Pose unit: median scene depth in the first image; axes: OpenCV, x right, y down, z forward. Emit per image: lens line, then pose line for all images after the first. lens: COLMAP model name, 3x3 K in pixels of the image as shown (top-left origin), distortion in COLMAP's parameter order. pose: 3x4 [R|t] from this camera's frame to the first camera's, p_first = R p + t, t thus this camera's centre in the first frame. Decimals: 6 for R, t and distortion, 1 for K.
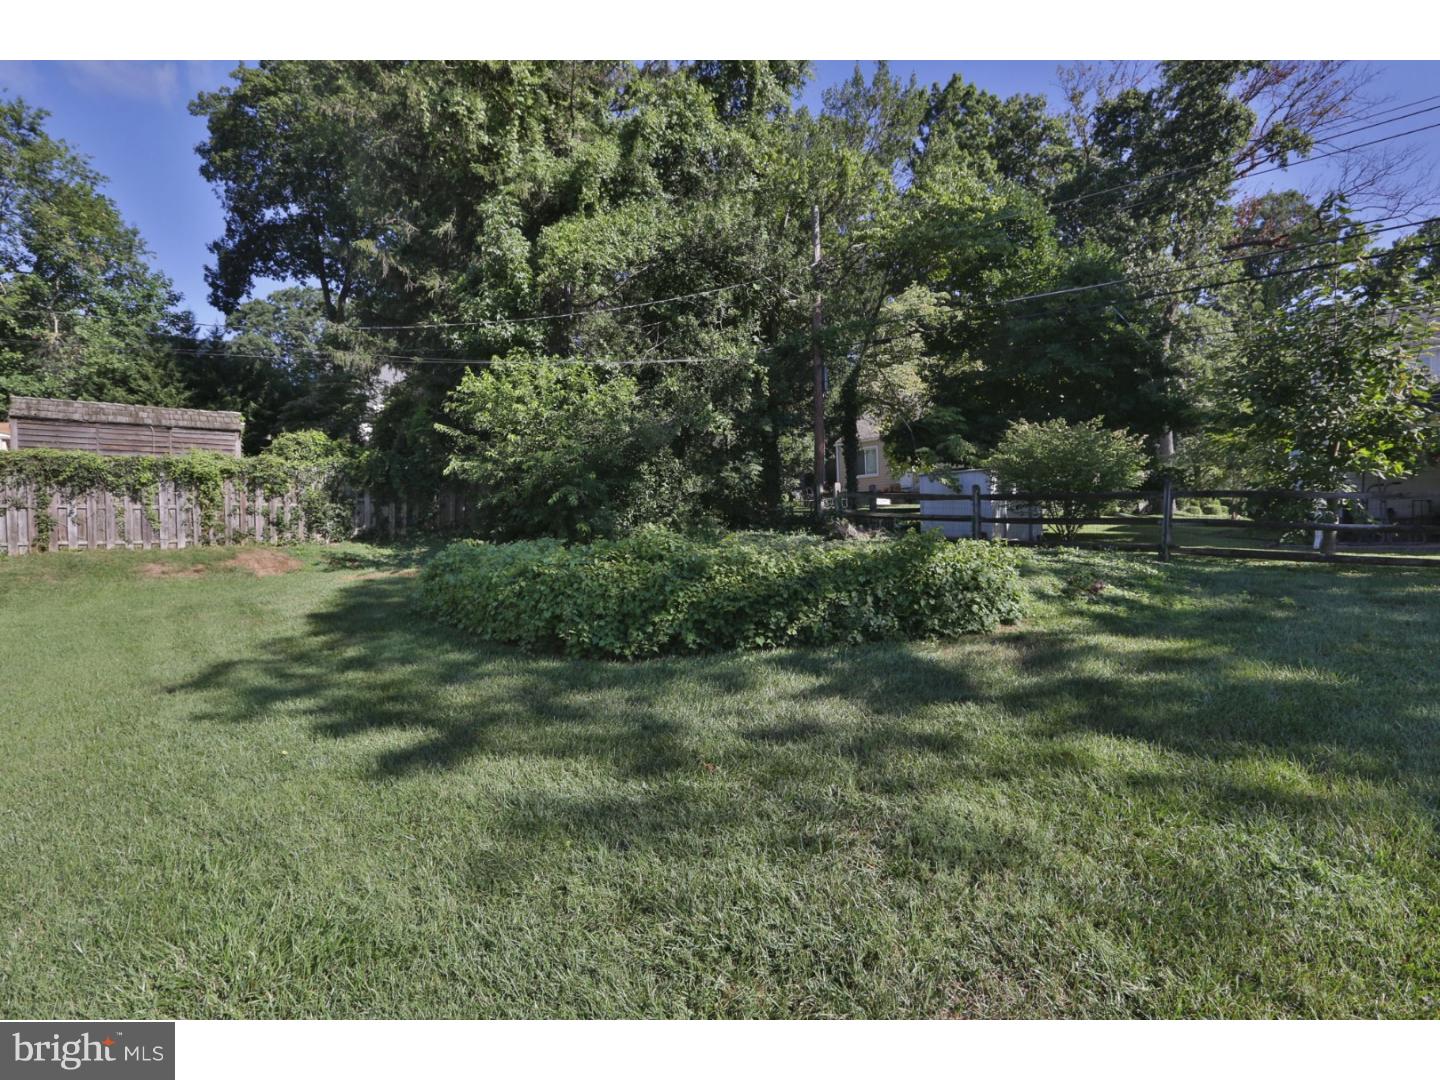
lens RADIAL K [[660.2, 0, 720.0], [0, 660.2, 540.0], [0, 0, 1]] dist [-0.062785, 0.026867]
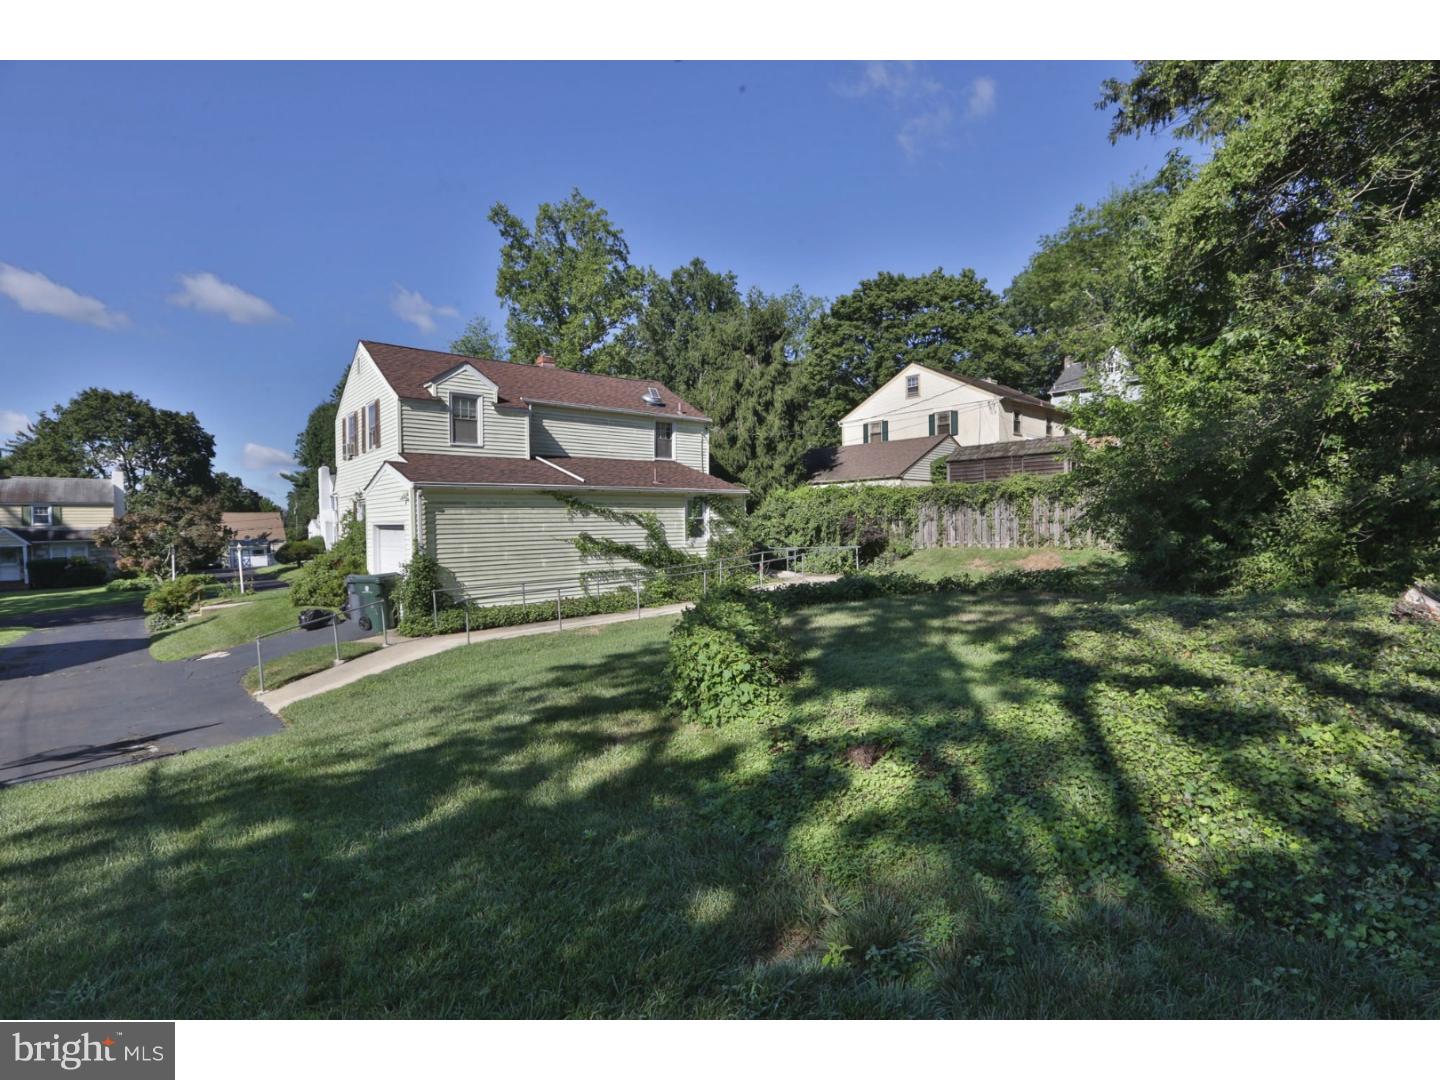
lens RADIAL K [[653.8, 0, 724.0], [0, 653.8, 541.2], [0, 0, 1]] dist [-0.053597, 0.017793]
pose [[0.024532, 0.045075, -0.998682, 0.510394], [0.001820, 0.998979, 0.045133, -0.065137], [0.999697, -0.002925, 0.024425, 0.375323]]
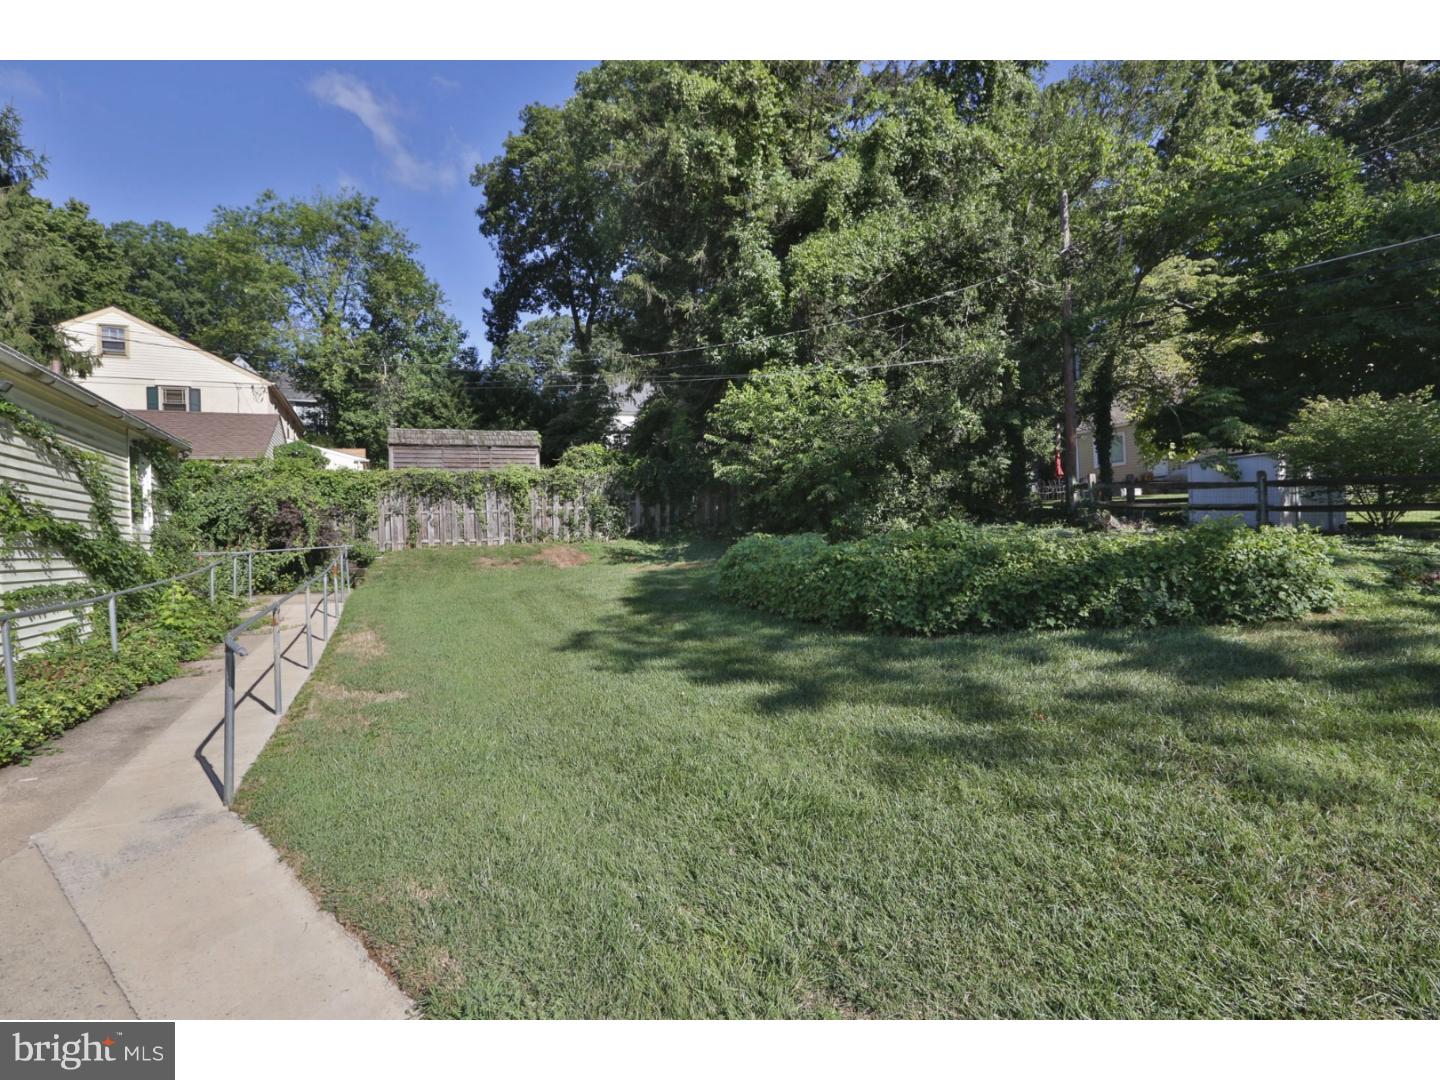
lens RADIAL K [[660.9, 0, 739.7], [0, 660.9, 536.4], [0, 0, 1]] dist [-0.048941, 0.016160]
pose [[0.958732, -0.009232, -0.284162, -0.050544], [0.008618, 0.999957, -0.003408, 0.004702], [0.284181, 0.000818, 0.958770, -0.072063]]
